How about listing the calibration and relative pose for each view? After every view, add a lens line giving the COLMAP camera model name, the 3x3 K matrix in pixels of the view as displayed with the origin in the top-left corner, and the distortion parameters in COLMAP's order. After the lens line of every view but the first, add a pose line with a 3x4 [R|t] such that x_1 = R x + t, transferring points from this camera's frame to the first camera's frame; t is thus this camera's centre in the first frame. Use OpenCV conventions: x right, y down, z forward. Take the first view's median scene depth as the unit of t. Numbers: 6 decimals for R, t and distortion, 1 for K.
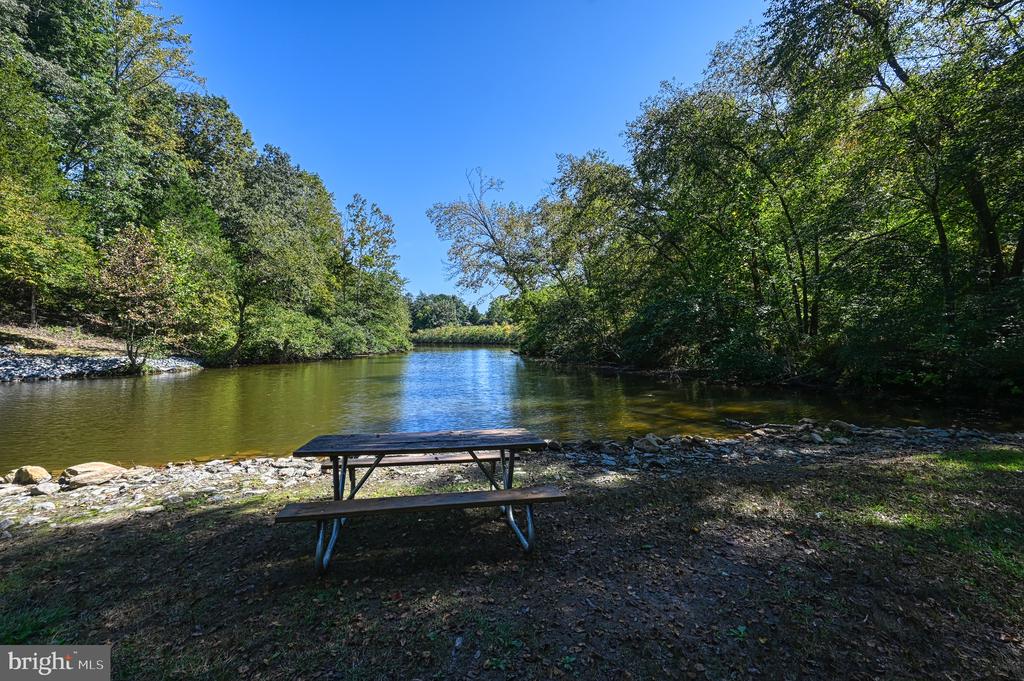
lens RADIAL K [[410.9, 0, 509.8], [0, 410.9, 342.3], [0, 0, 1]] dist [-0.001899, 0.000716]
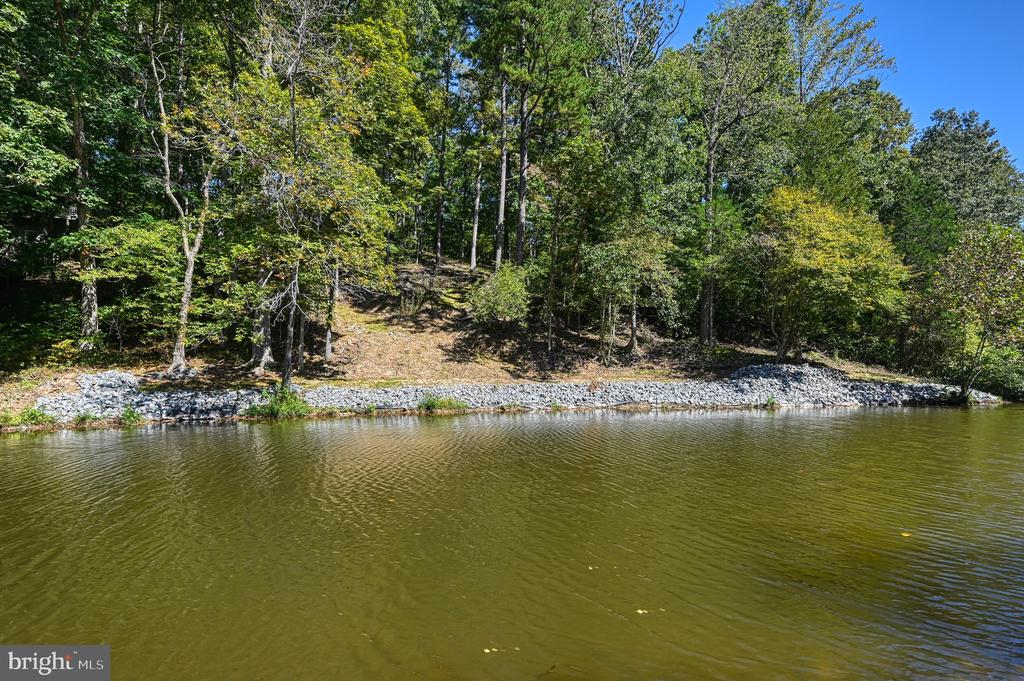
lens RADIAL K [[517.4, 0, 507.0], [0, 517.4, 337.1], [0, 0, 1]] dist [0.000414, 0.001177]
pose [[0.562816, -0.041976, -0.825516, -0.470558], [-0.007500, 0.998409, -0.055881, 0.003570], [0.826548, 0.037642, 0.561606, -0.350506]]
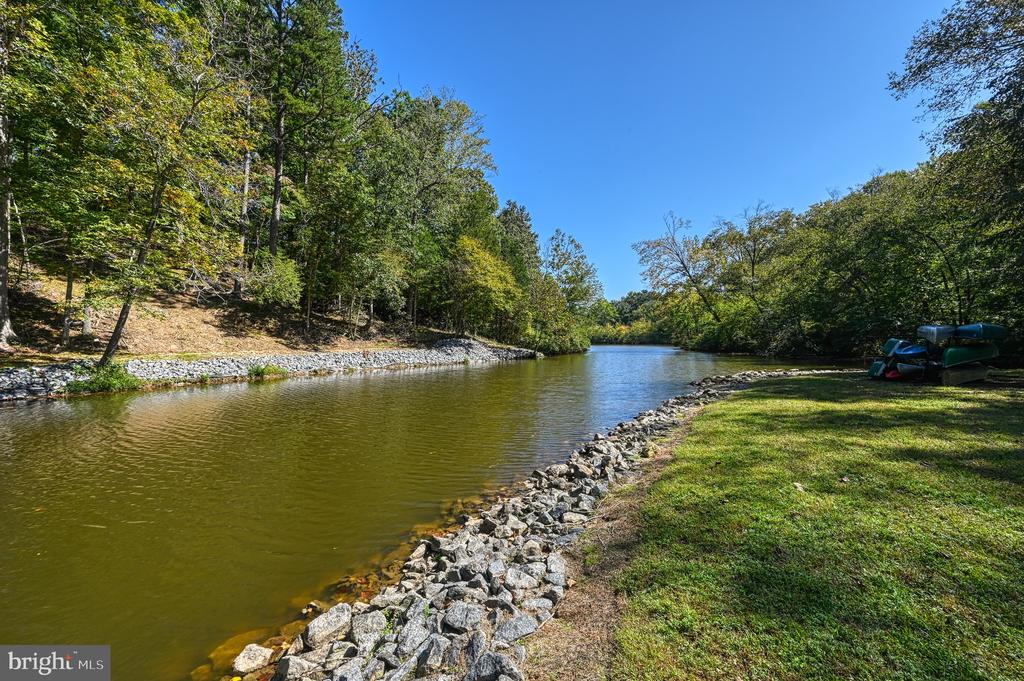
lens RADIAL K [[410.9, 0, 518.0], [0, 410.9, 337.1], [0, 0, 1]] dist [-0.001899, 0.000716]
pose [[0.986253, 0.002790, -0.165216, -0.589093], [-0.004598, 0.999934, -0.010563, 0.004209], [0.165176, 0.011177, 0.986201, -0.682392]]
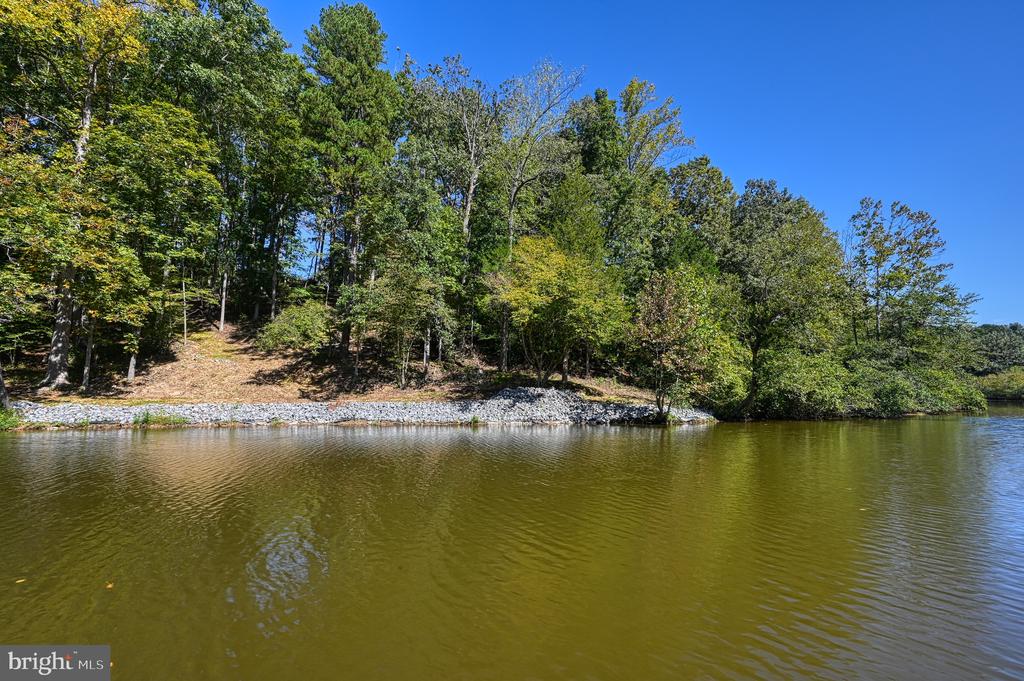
lens RADIAL K [[410.9, 0, 519.7], [0, 410.9, 342.2], [0, 0, 1]] dist [-0.001899, 0.000716]
pose [[0.540845, -0.096061, -0.835619, -0.228234], [-0.012144, 0.992462, -0.121951, 0.008120], [0.841035, 0.076104, 0.535601, 0.156731]]
